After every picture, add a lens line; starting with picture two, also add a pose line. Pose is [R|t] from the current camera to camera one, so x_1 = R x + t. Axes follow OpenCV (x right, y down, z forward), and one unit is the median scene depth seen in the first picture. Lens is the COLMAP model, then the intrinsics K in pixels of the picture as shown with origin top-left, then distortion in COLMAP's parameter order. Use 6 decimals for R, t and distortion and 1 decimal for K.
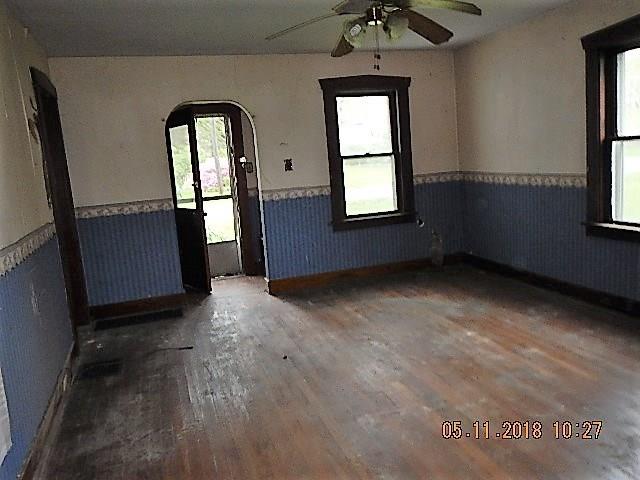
lens RADIAL K [[535.6, 0, 321.8], [0, 535.6, 238.0], [0, 0, 1]] dist [0.012998, 0.008113]
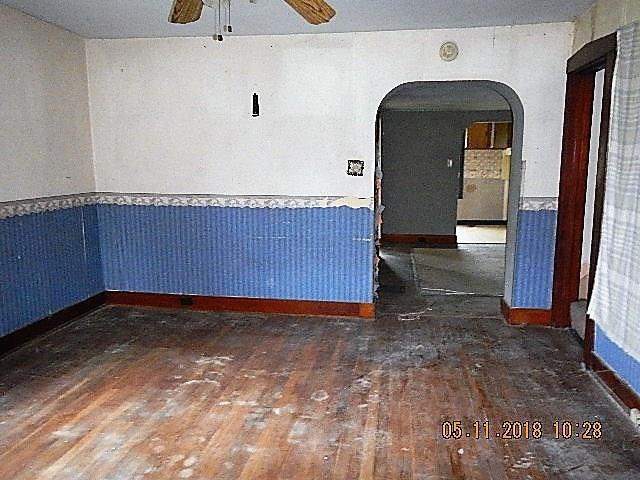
lens RADIAL K [[535.6, 0, 321.7], [0, 535.6, 241.8], [0, 0, 1]] dist [0.012998, 0.008113]
pose [[-0.892913, -0.009832, 0.450121, -0.288434], [0.124733, 0.955226, 0.268300, -0.217872], [-0.432605, 0.295713, -0.851708, 1.478544]]
